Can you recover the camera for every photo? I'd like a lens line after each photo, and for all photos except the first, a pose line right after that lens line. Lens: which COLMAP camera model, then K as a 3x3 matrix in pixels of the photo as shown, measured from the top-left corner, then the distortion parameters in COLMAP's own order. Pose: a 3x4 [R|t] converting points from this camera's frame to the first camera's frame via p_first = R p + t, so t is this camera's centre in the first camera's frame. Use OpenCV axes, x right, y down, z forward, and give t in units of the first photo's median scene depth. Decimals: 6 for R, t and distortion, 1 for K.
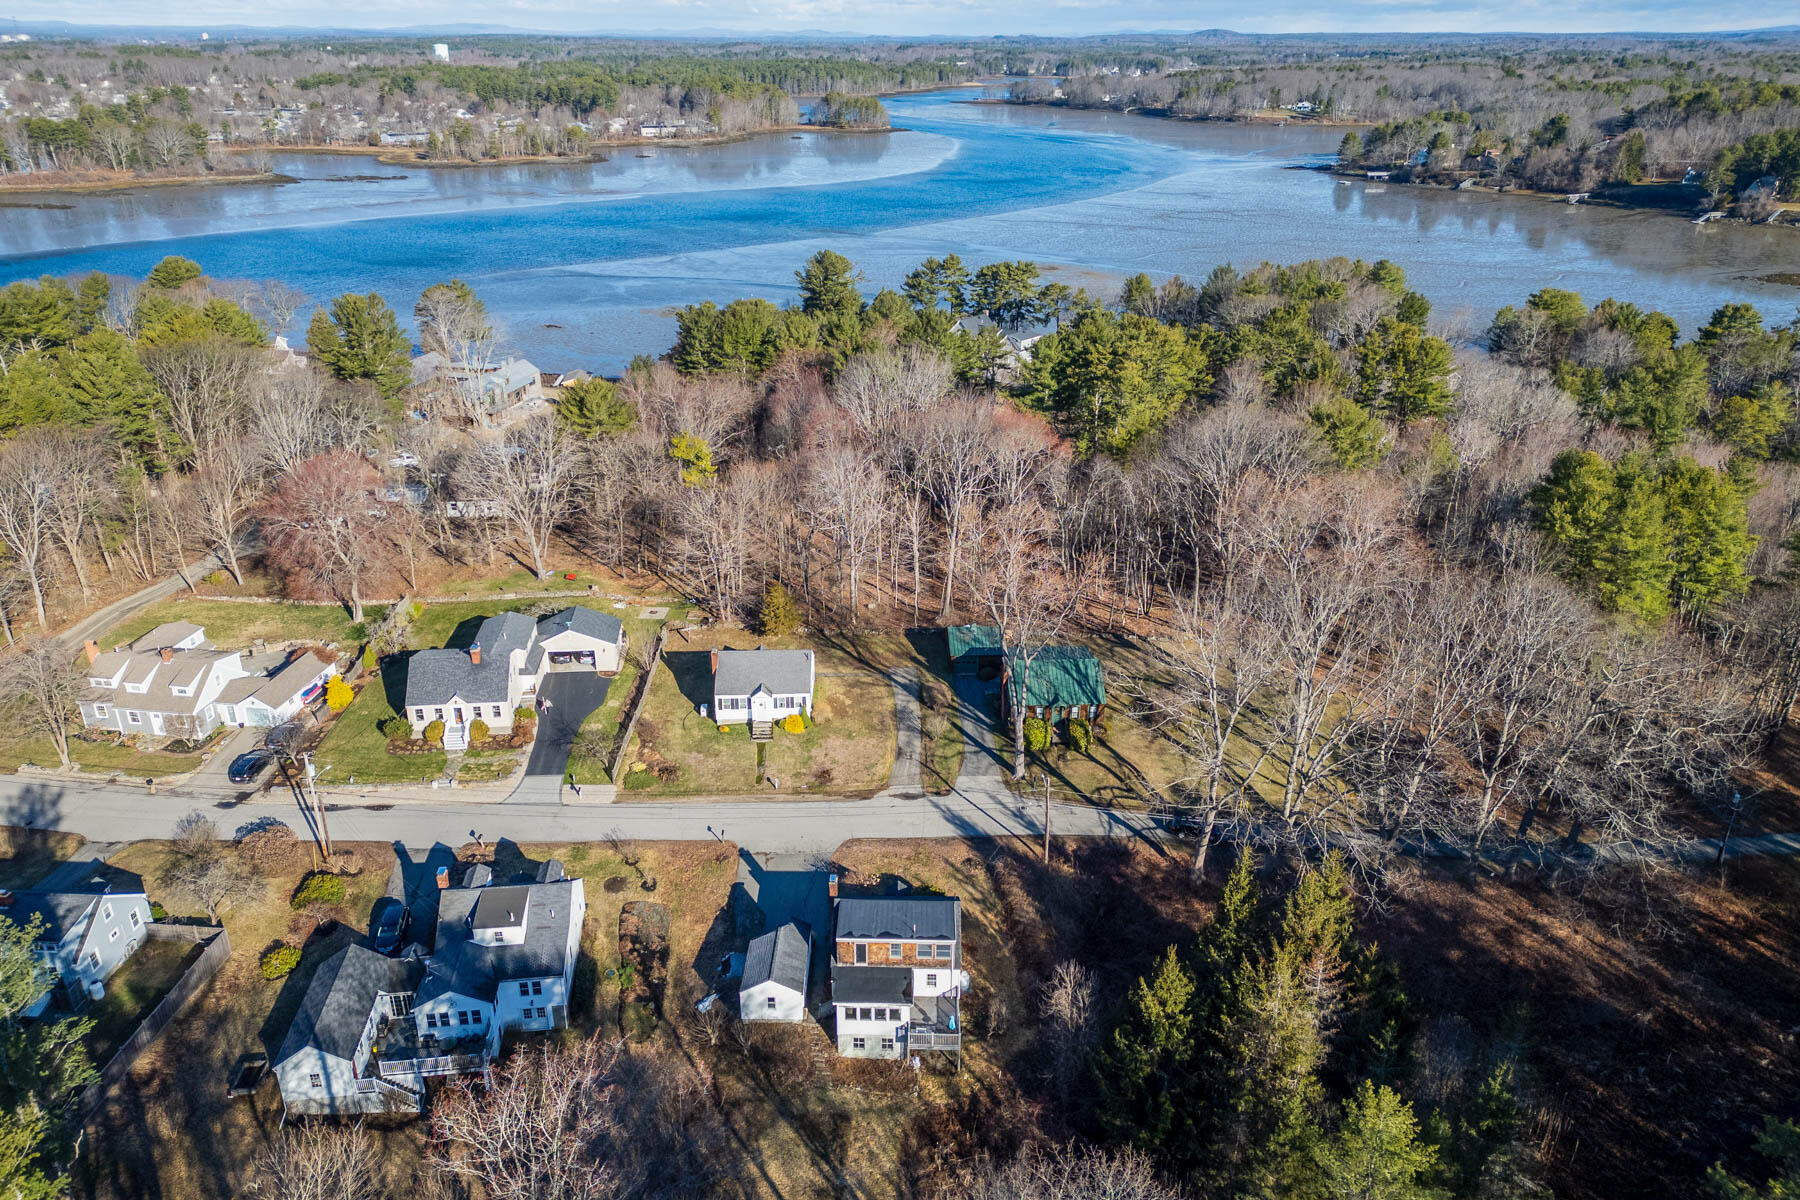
lens RADIAL K [[1250.4, 0, 904.5], [0, 1250.4, 582.0], [0, 0, 1]] dist [0.059693, -0.050985]
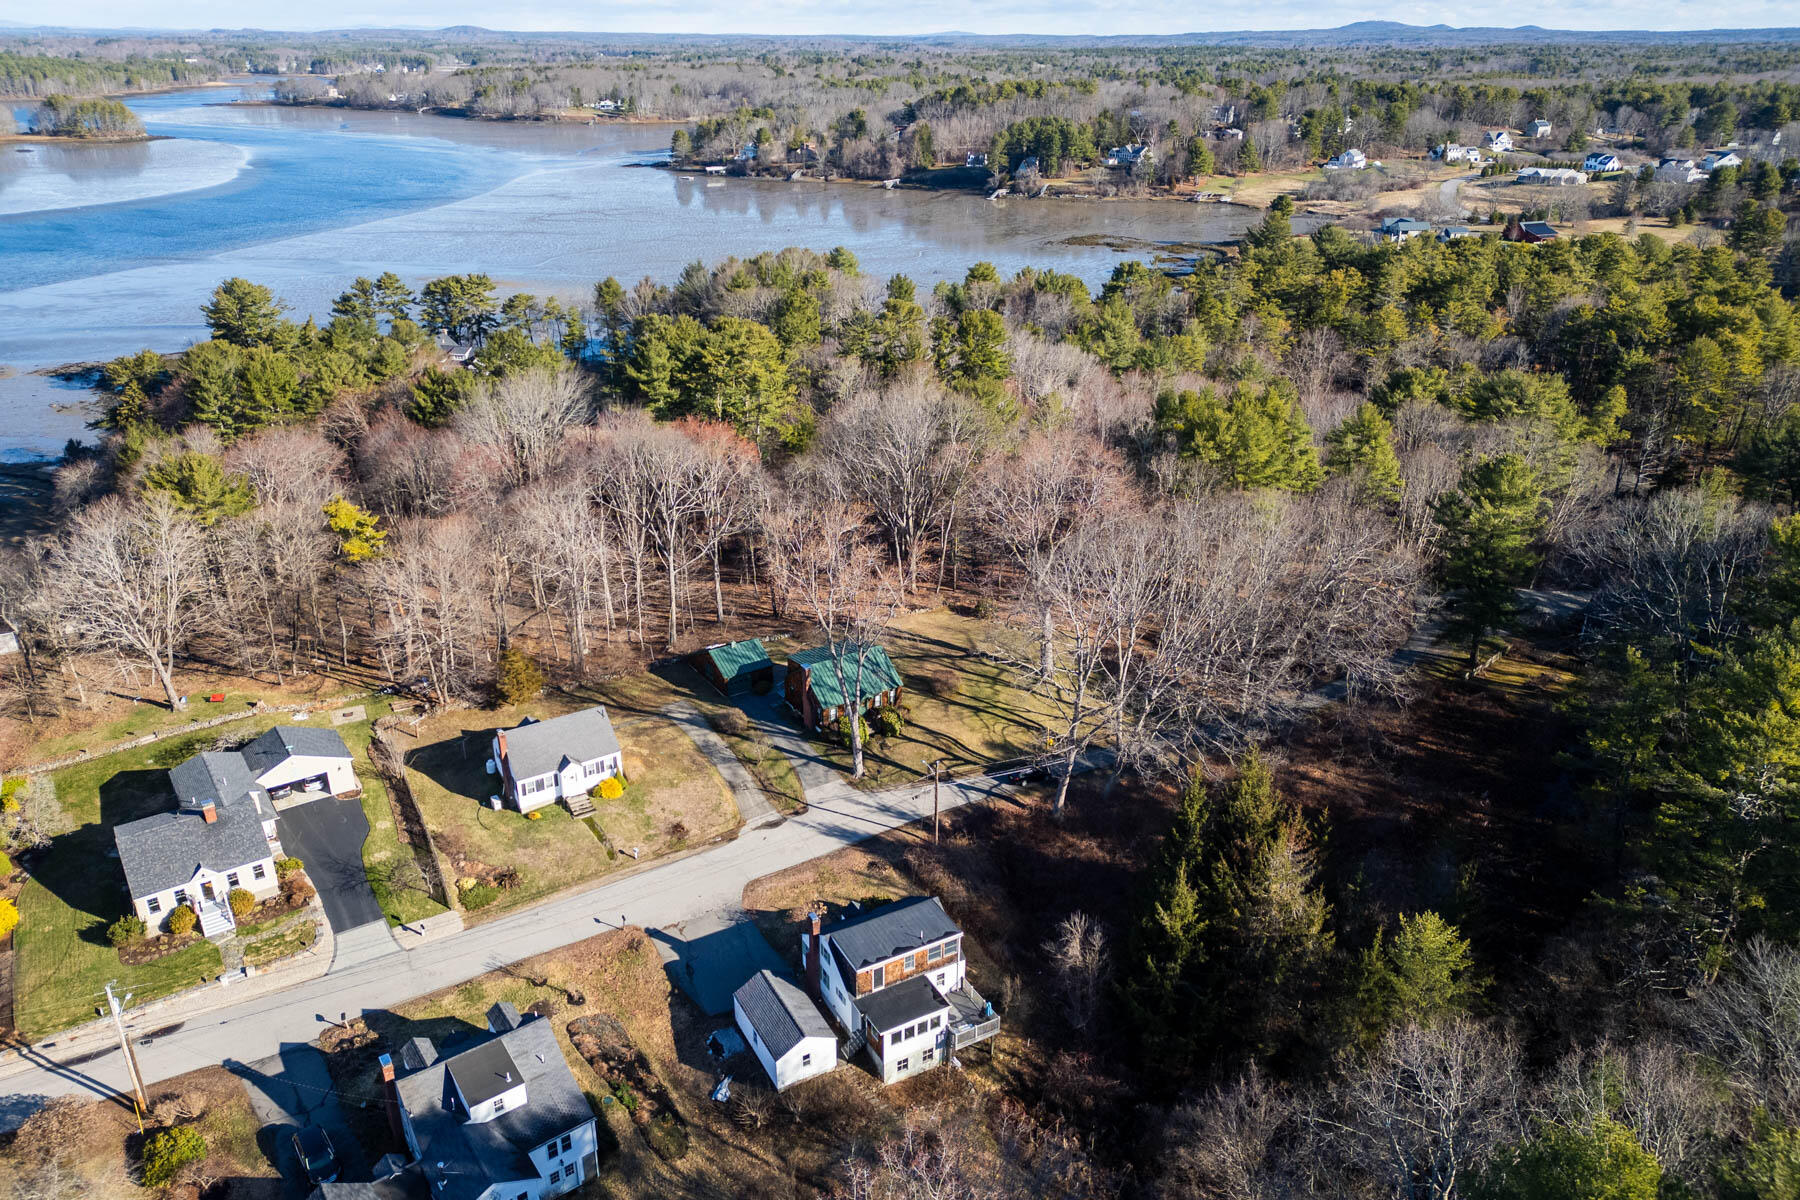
lens RADIAL K [[1250.4, 0, 902.8], [0, 1250.4, 607.2], [0, 0, 1]] dist [0.059693, -0.050985]
pose [[0.865387, -0.205610, 0.456978, -0.284146], [0.197429, 0.978080, 0.066198, -0.032864], [-0.460572, 0.032933, 0.887011, 0.081427]]
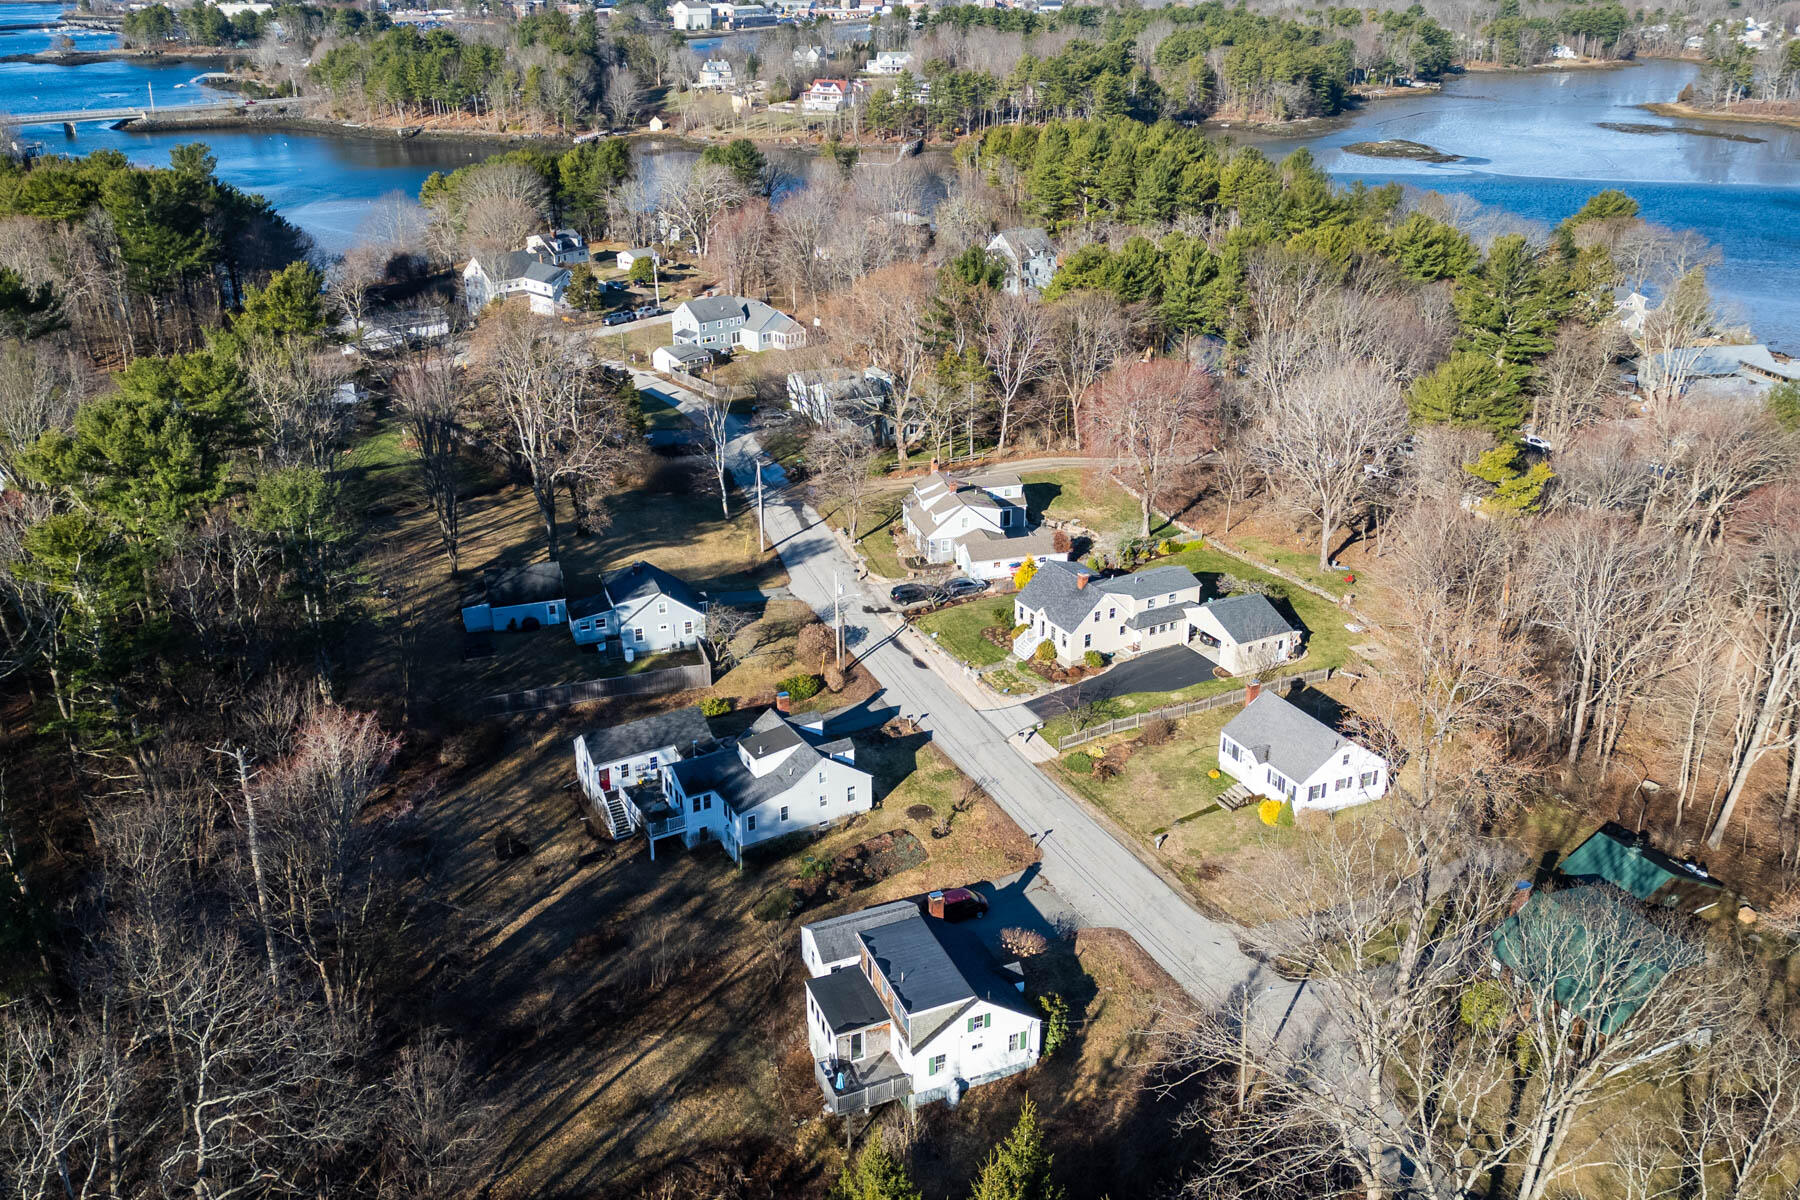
lens RADIAL K [[1498.8, 0, 906.5], [0, 1498.8, 602.8], [0, 0, 1]] dist [0.074579, -0.083501]
pose [[0.396549, 0.359474, -0.844706, 0.533001], [-0.360628, 0.907173, 0.216760, -0.115989], [0.844213, 0.218669, 0.489375, 0.322525]]
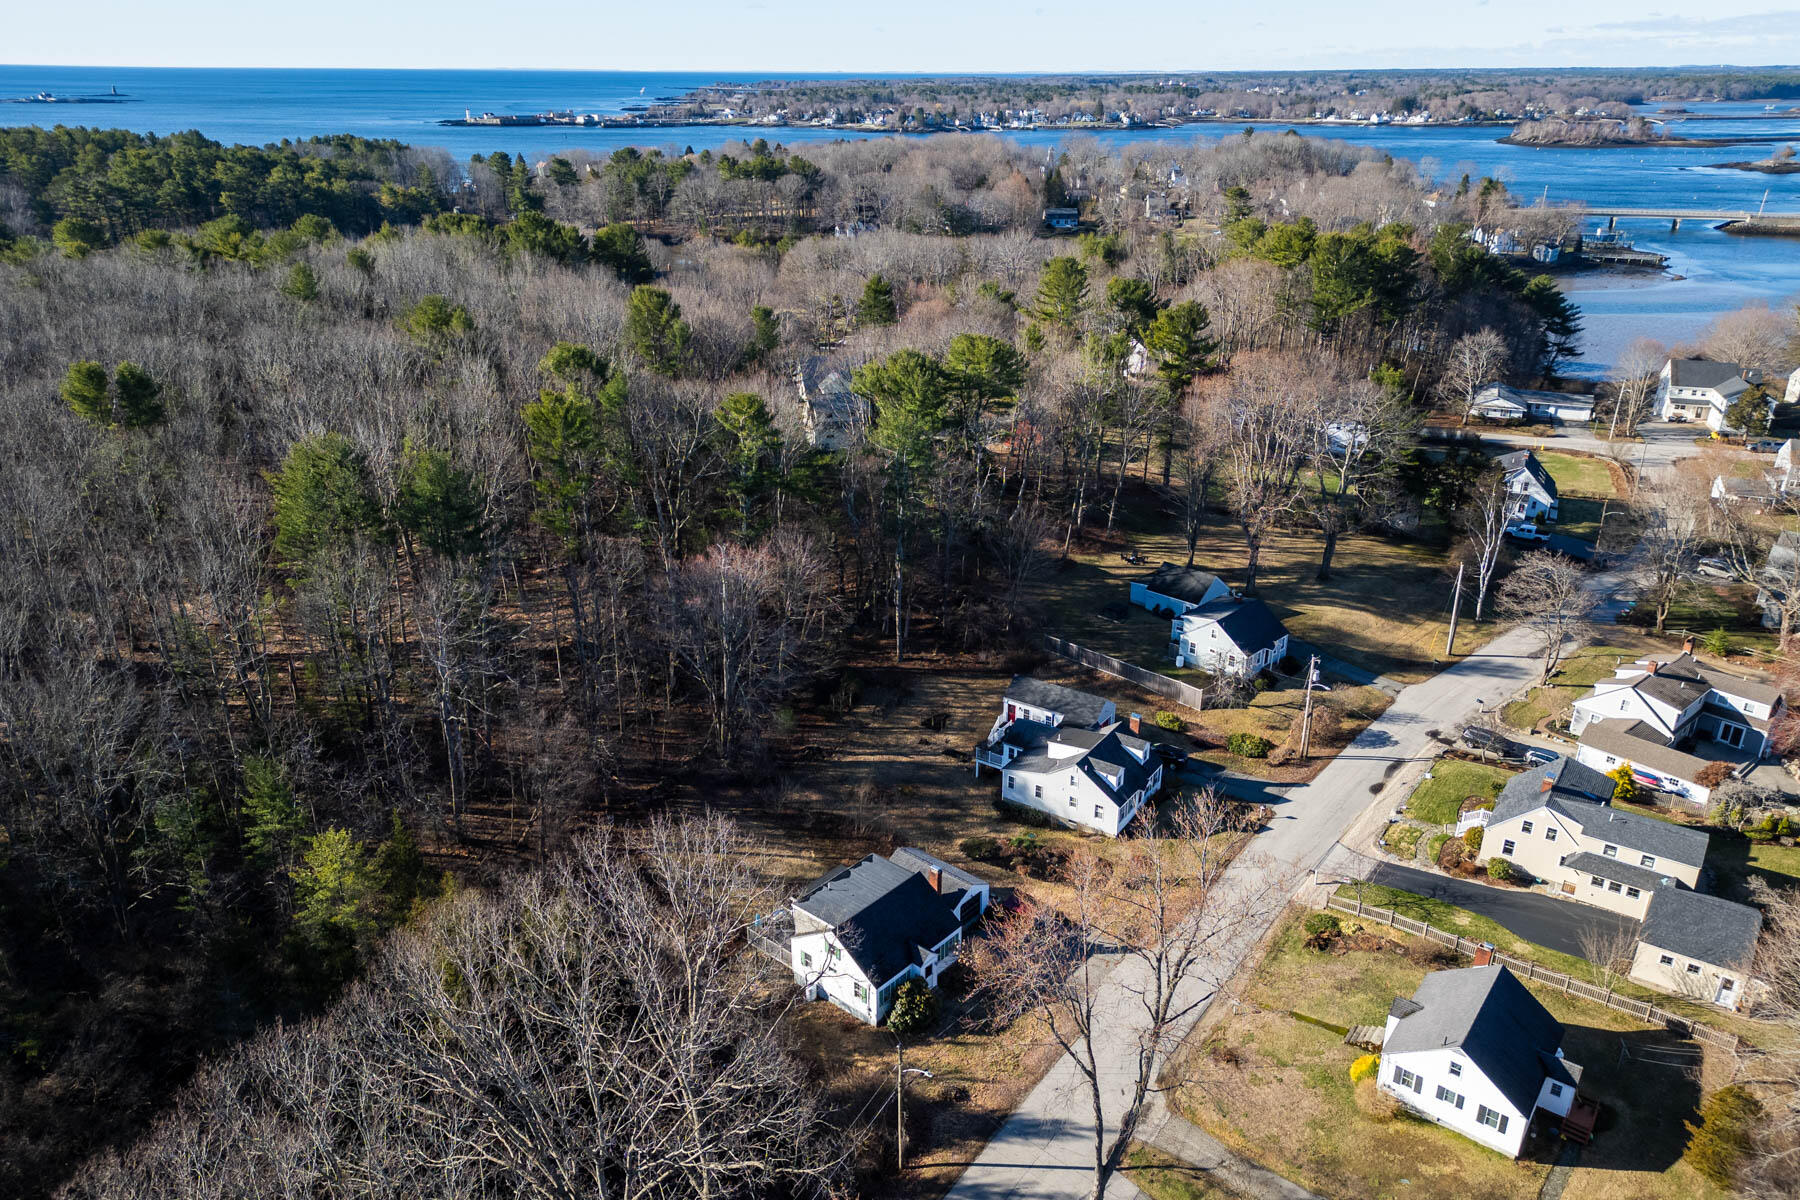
lens RADIAL K [[1250.4, 0, 886.7], [0, 1250.4, 606.2], [0, 0, 1]] dist [0.059693, -0.050985]
pose [[-0.656974, 0.288706, -0.696444, 0.433994], [-0.297724, 0.749338, 0.591483, -0.355493], [0.692637, 0.595937, -0.406341, 0.915738]]
